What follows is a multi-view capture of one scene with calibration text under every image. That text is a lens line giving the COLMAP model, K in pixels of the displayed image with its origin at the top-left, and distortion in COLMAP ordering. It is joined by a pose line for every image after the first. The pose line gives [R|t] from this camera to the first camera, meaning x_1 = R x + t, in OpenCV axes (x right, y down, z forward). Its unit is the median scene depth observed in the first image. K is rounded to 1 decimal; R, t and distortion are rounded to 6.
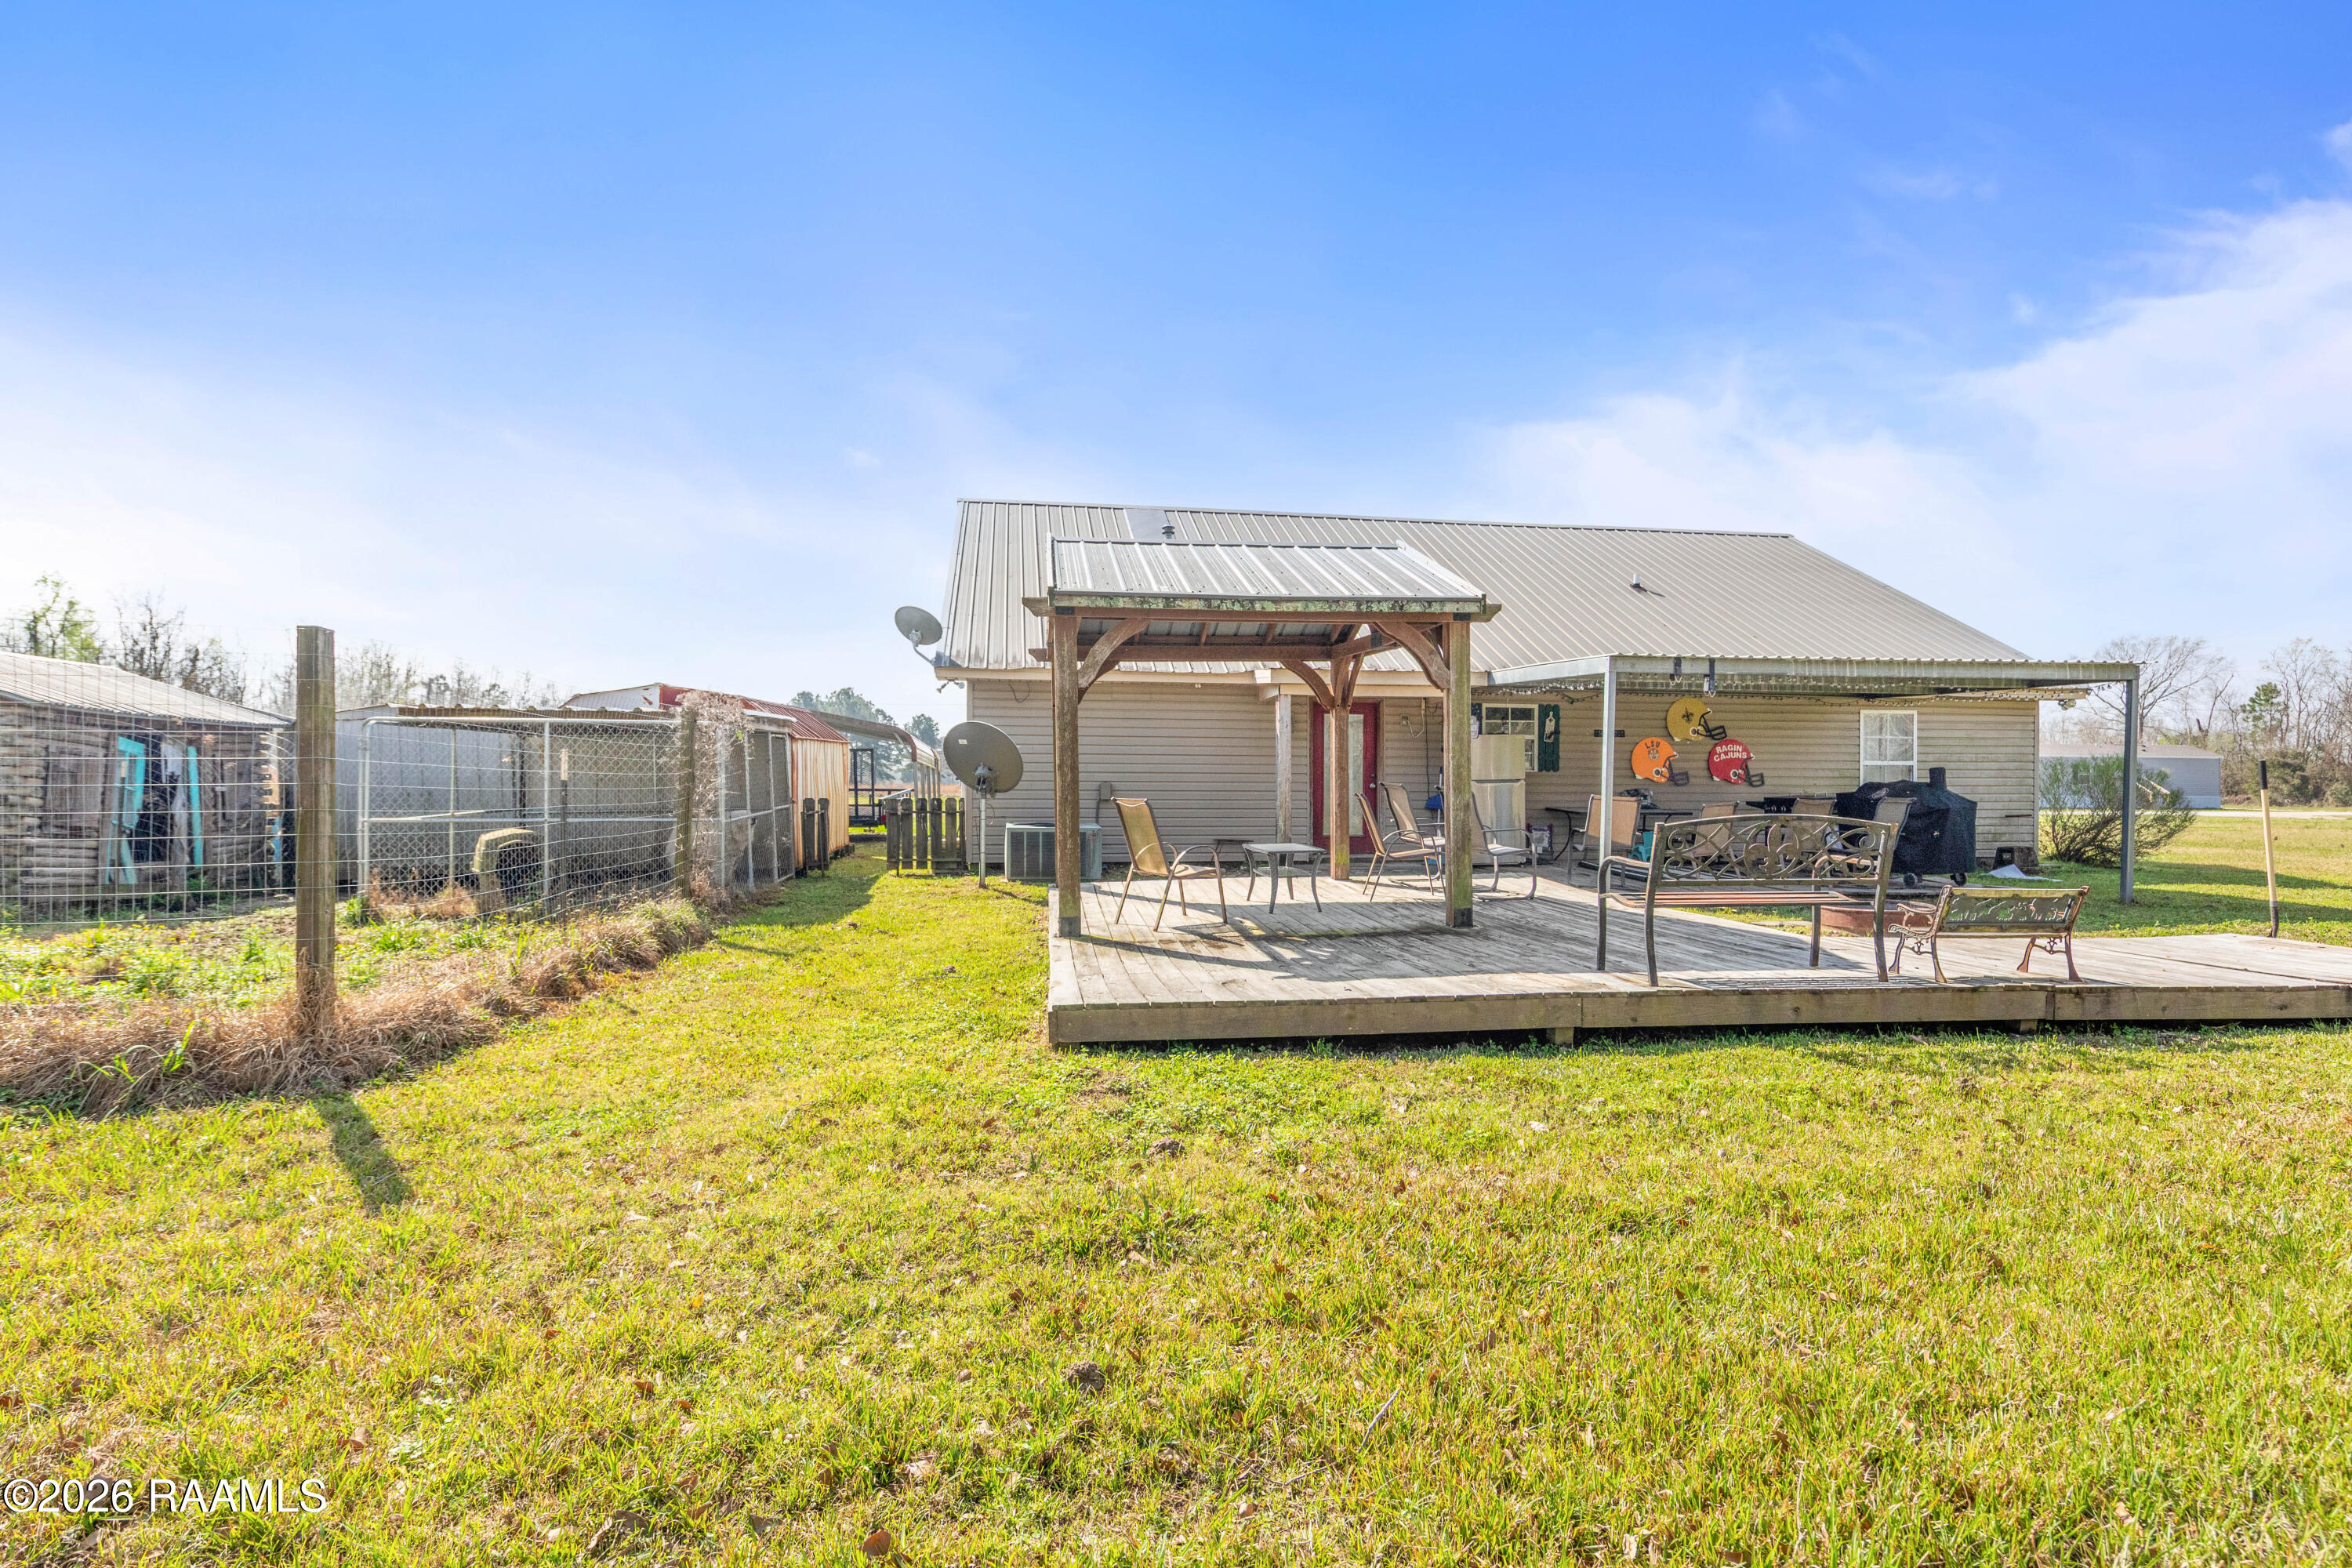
lens RADIAL K [[1118.7, 0, 1178.1], [0, 1118.7, 808.3], [0, 0, 1]] dist [0.003022, -0.000120]
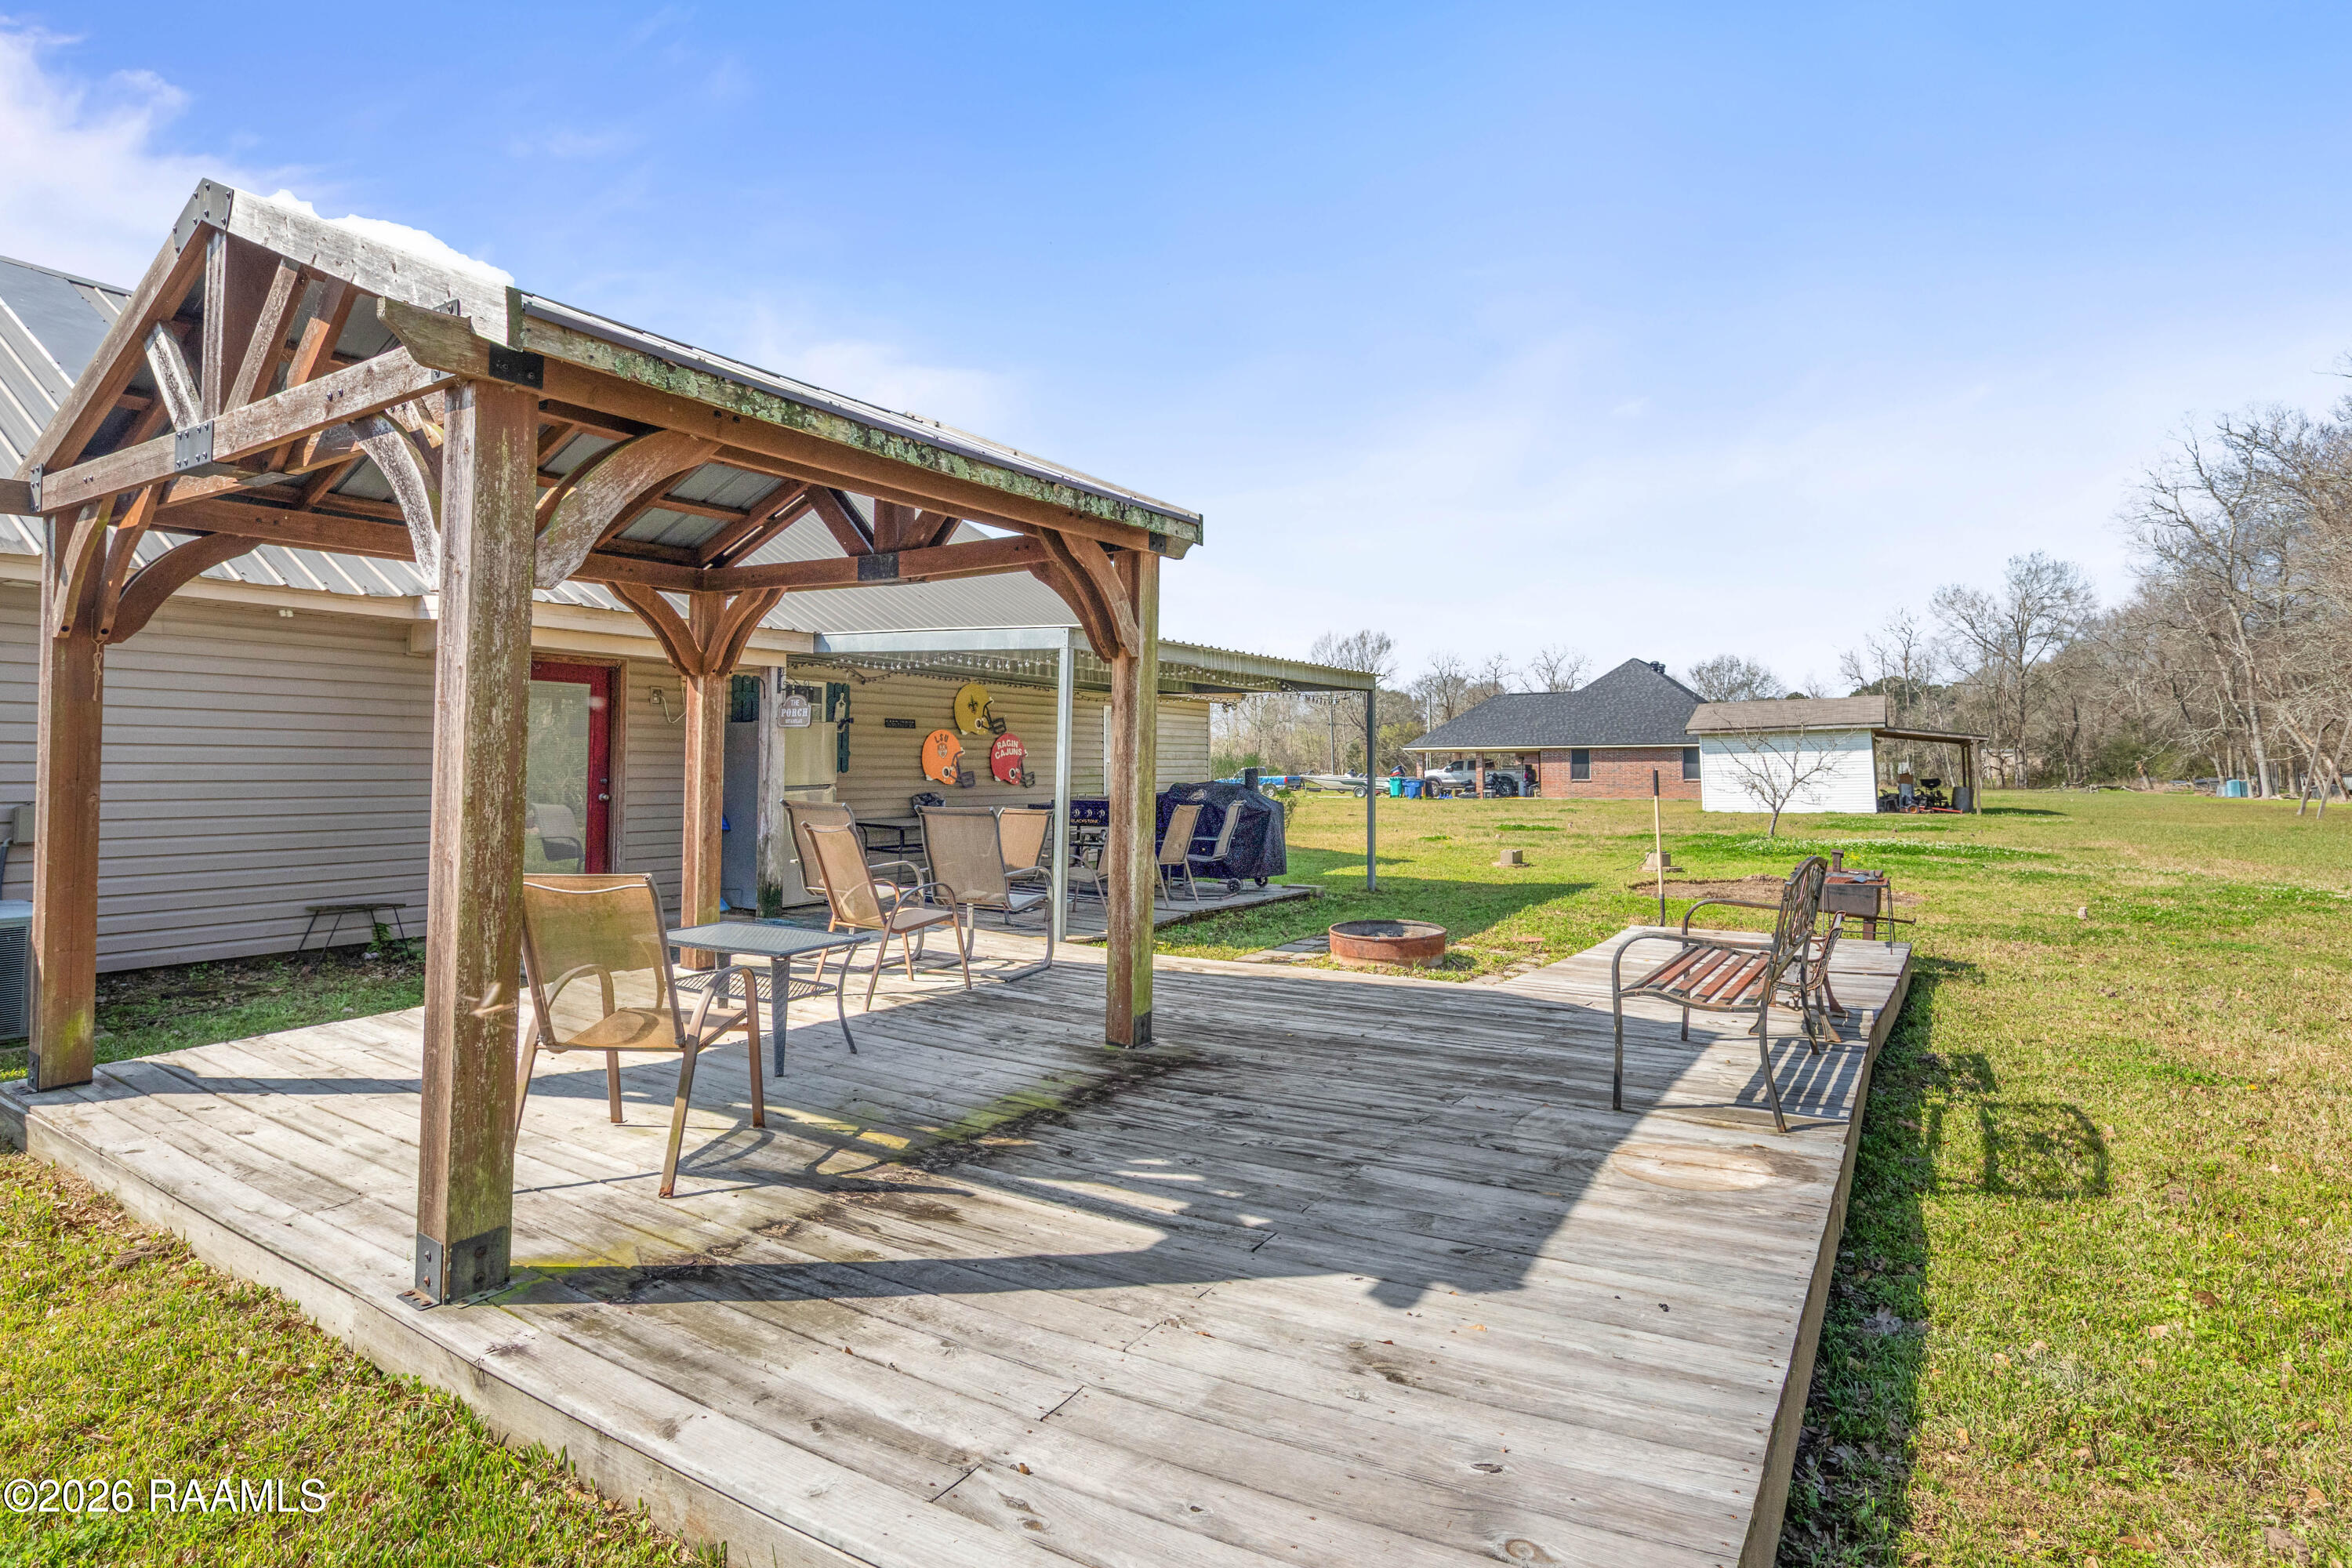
lens RADIAL K [[1179.4, 0, 1174.2], [0, 1179.4, 722.2], [0, 0, 1]] dist [0.013515, 0.000118]
pose [[0.640253, 0.025699, 0.767734, -0.137129], [0.020660, 0.998503, -0.050653, -0.022110], [-0.767886, 0.048292, 0.638763, 0.324715]]
